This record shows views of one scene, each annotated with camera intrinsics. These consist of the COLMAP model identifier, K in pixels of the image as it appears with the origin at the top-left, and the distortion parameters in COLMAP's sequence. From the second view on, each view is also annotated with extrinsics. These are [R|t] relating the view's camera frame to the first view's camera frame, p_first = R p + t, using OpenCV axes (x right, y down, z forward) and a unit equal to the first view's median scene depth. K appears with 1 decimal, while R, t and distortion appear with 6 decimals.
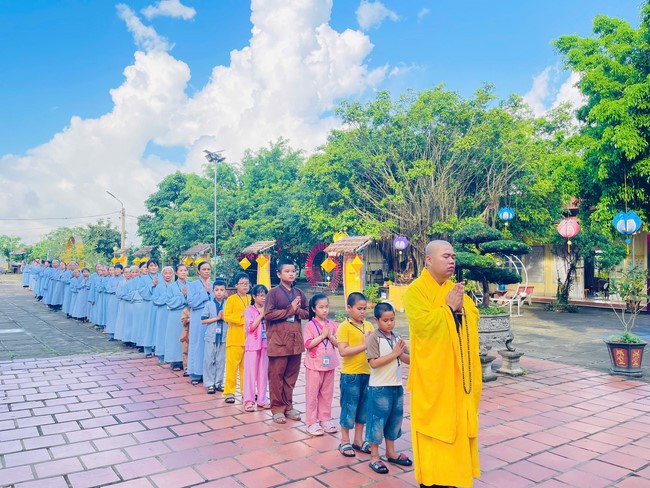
lens RADIAL K [[494.6, 0, 325.0], [0, 494.6, 244.0], [0, 0, 1]] dist [0.133966, -0.166805]
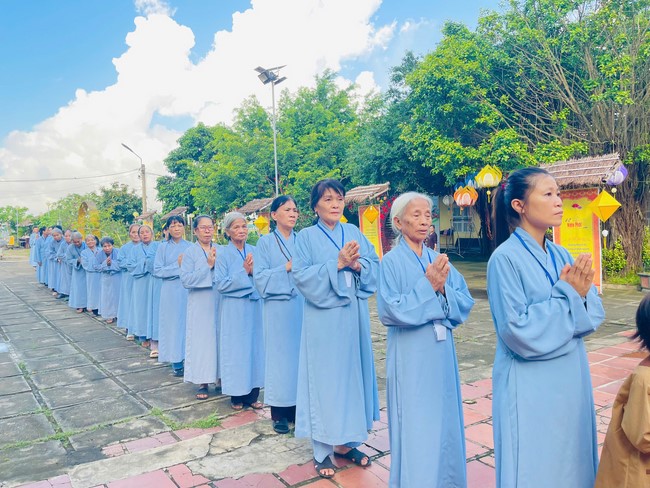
lens RADIAL K [[499.9, 0, 338.2], [0, 499.9, 245.5], [0, 0, 1]] dist [0.055203, -0.056233]
pose [[0.999424, -0.033918, -0.001293, -0.070318], [0.033924, 0.996879, 0.071286, 0.010828], [-0.001128, -0.071289, 0.997455, 0.139352]]
